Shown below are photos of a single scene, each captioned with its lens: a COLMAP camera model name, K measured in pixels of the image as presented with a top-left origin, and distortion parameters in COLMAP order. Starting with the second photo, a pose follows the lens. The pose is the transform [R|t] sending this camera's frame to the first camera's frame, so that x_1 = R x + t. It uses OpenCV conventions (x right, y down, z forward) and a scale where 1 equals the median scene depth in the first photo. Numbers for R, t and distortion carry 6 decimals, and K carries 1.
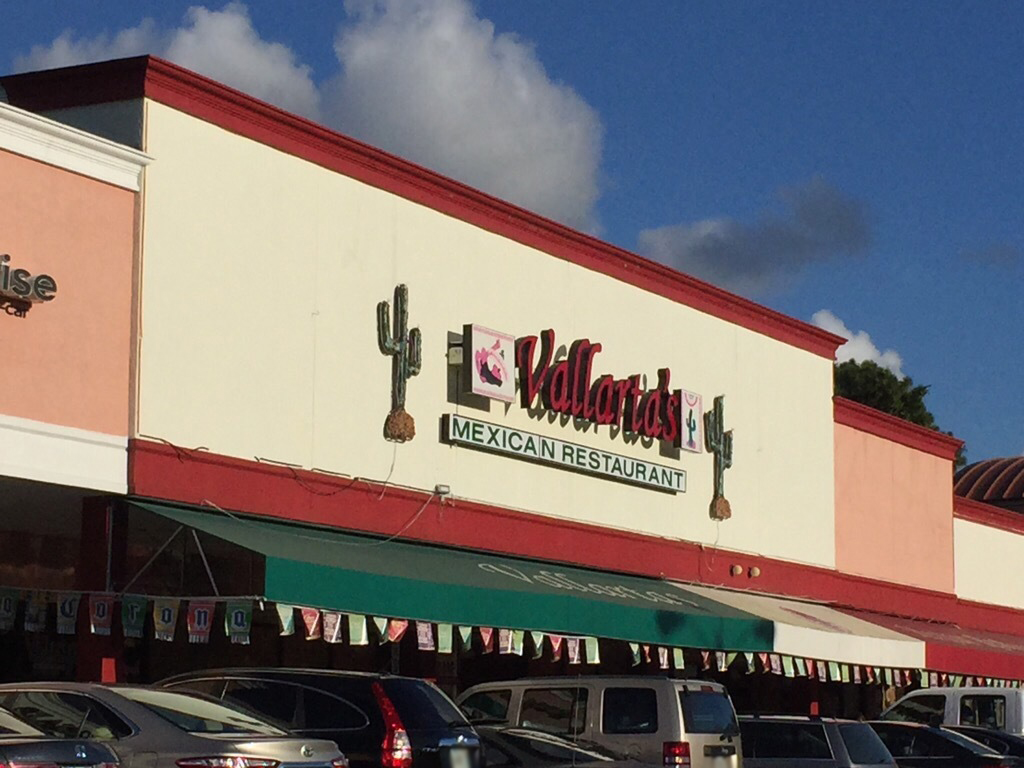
lens RADIAL K [[2492.0, 0, 512.0], [0, 2492.0, 384.0], [0, 0, 1]] dist [-0.020144, 0.833599]
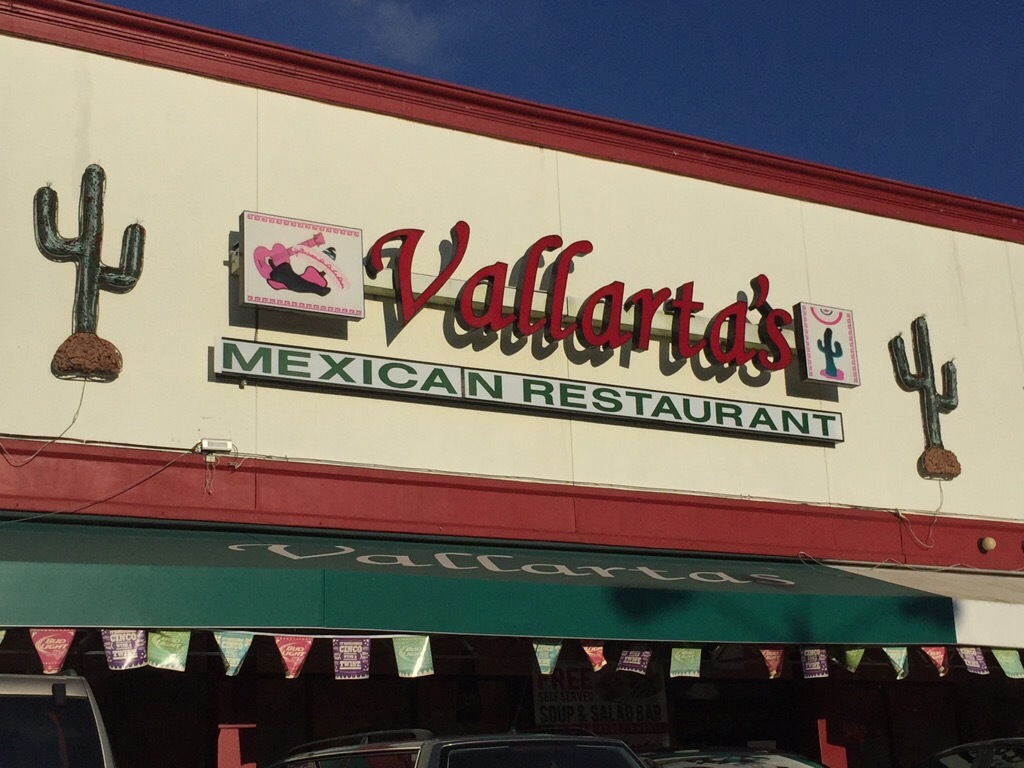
lens RADIAL K [[1511.2, 0, 512.0], [0, 1511.2, 384.0], [0, 0, 1]] dist [0.031053, 0.050834]
pose [[0.847446, -0.194712, -0.493884, 0.249801], [0.129510, 0.978029, -0.163361, 0.103558], [0.514841, 0.074476, 0.854044, 0.672909]]
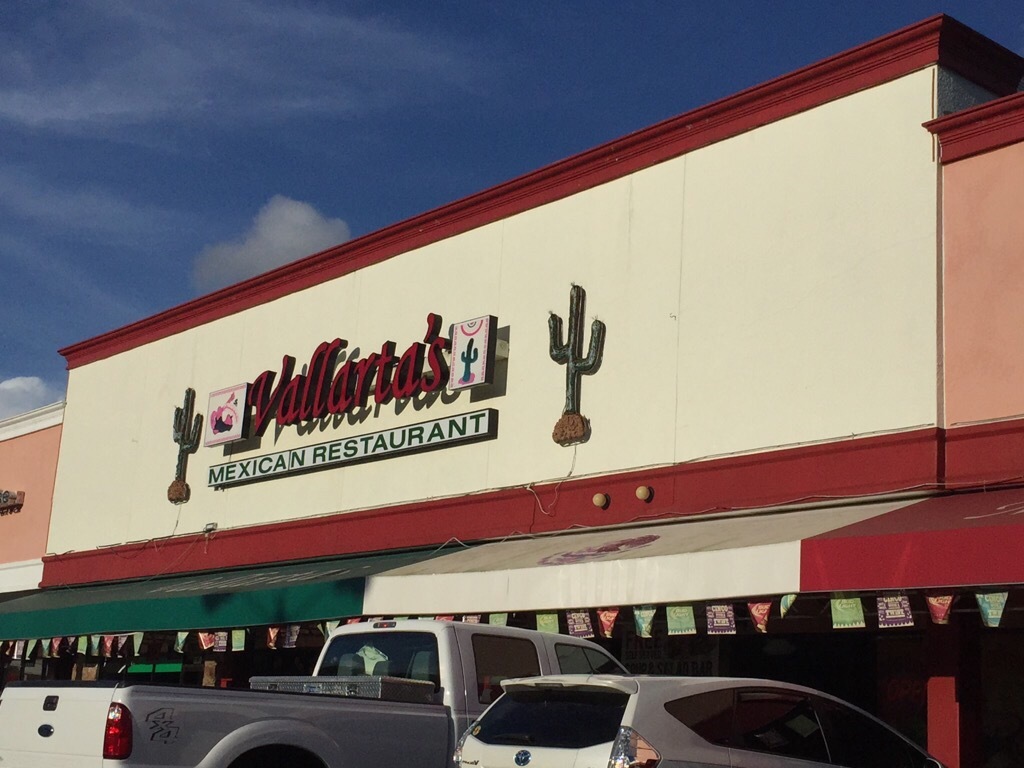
lens RADIAL K [[1540.6, 0, 628.9], [0, 1540.6, 386.4], [0, 0, 1]] dist [-0.021865, 0.021375]
pose [[-0.319004, -0.237210, -0.917588, 0.631632], [0.094876, 0.955316, -0.279947, 0.210707], [0.942993, -0.176361, -0.282244, 1.415543]]
